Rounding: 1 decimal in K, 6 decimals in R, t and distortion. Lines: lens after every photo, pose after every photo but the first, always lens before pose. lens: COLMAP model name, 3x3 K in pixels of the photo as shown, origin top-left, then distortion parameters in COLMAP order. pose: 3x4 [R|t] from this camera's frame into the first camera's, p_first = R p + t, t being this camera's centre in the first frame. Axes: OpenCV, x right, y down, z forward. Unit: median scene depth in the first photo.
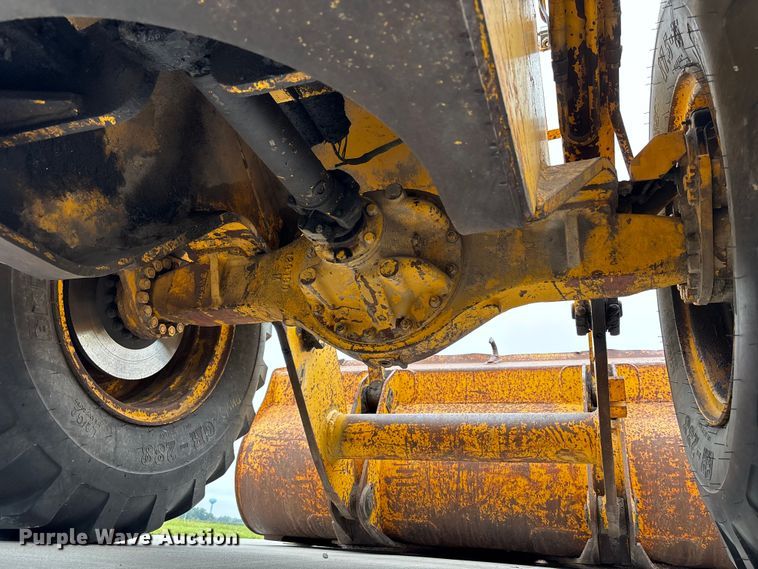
lens RADIAL K [[574.4, 0, 374.0], [0, 574.4, 287.1], [0, 0, 1]] dist [0.063179, -0.093849]
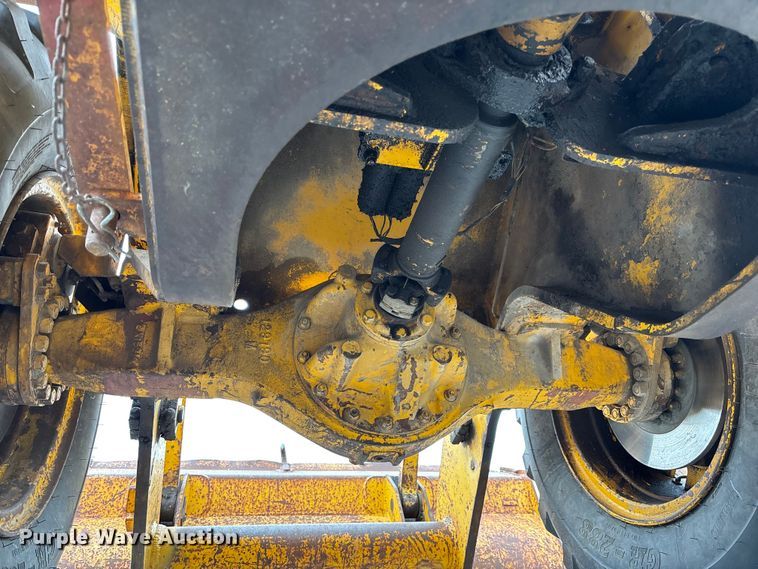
lens RADIAL K [[574.4, 0, 374.0], [0, 574.4, 287.1], [0, 0, 1]] dist [0.063179, -0.093849]
pose [[0.825058, 0.213525, 0.523150, -0.449489], [-0.110014, 0.968836, -0.221931, 0.063453], [-0.554235, 0.125552, 0.822837, 0.185870]]
